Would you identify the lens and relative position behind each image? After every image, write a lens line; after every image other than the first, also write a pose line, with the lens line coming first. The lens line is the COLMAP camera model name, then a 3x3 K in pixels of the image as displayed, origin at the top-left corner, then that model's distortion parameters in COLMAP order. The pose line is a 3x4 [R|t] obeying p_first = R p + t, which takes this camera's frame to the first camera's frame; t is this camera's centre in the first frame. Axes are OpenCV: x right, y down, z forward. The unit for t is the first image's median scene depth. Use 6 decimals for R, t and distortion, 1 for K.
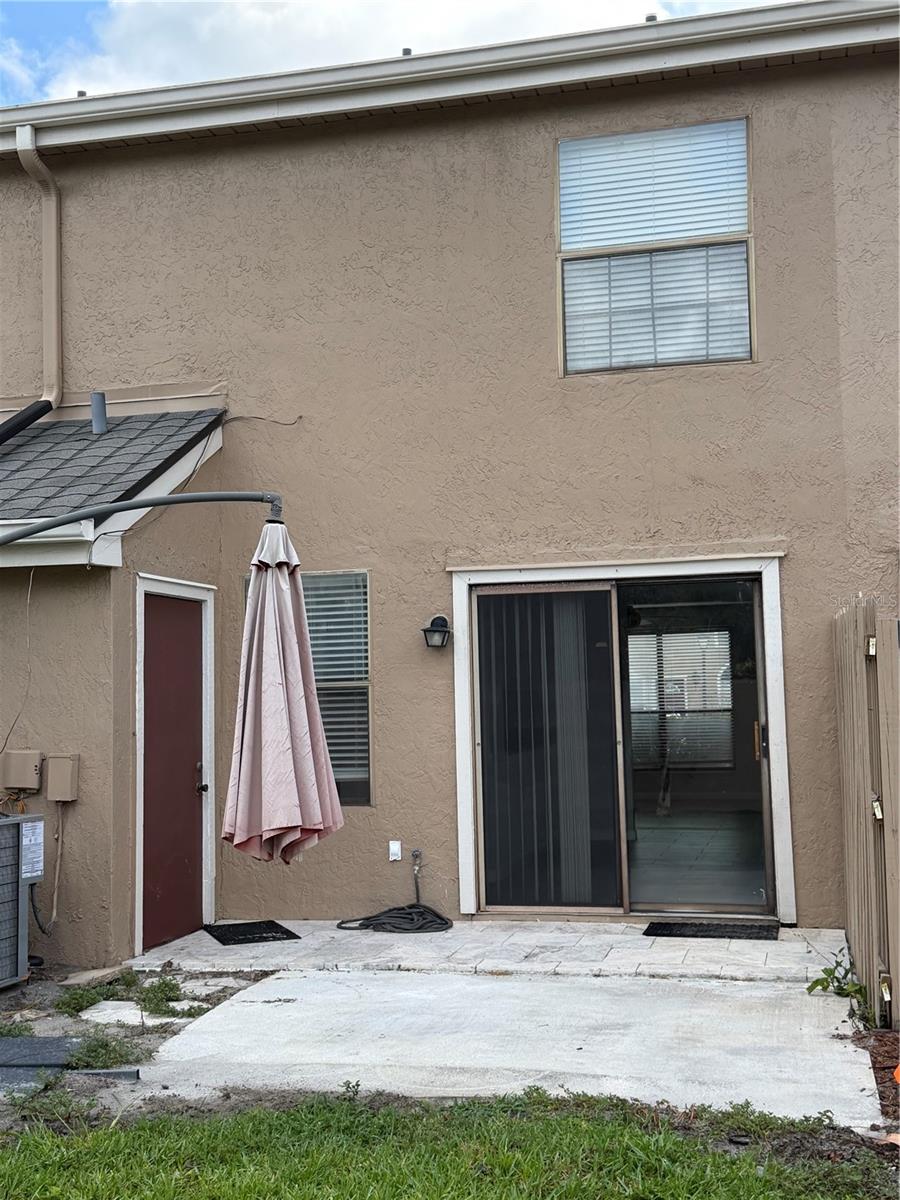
lens RADIAL K [[1422.3, 0, 450.5], [0, 1422.3, 554.2], [0, 0, 1]] dist [0.236867, -0.414192]
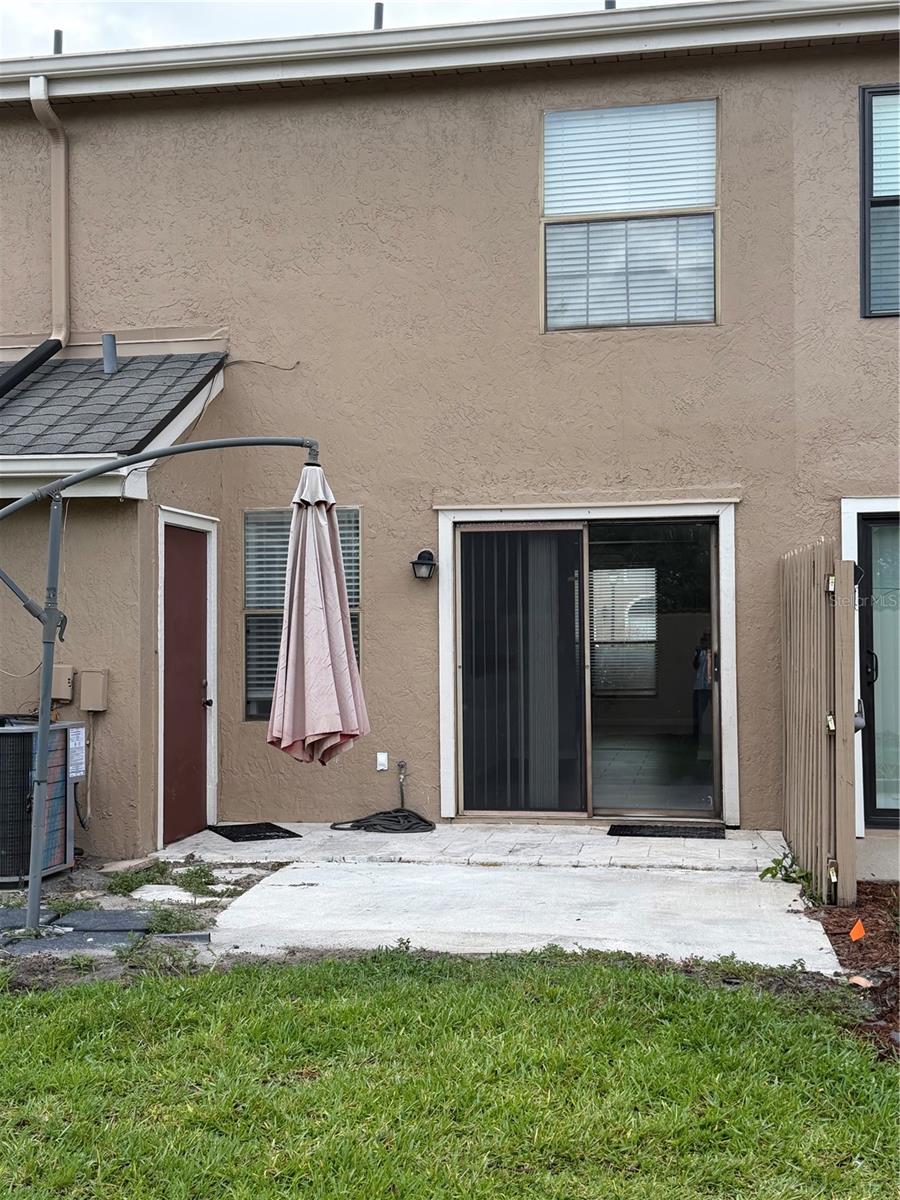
lens RADIAL K [[1422.3, 0, 450.5], [0, 1422.3, 554.2], [0, 0, 1]] dist [0.236867, -0.414192]
pose [[0.997577, 0.018431, 0.067083, -0.064313], [-0.021602, 0.998668, 0.046862, -0.005388], [-0.066130, -0.048197, 0.996646, -0.094045]]
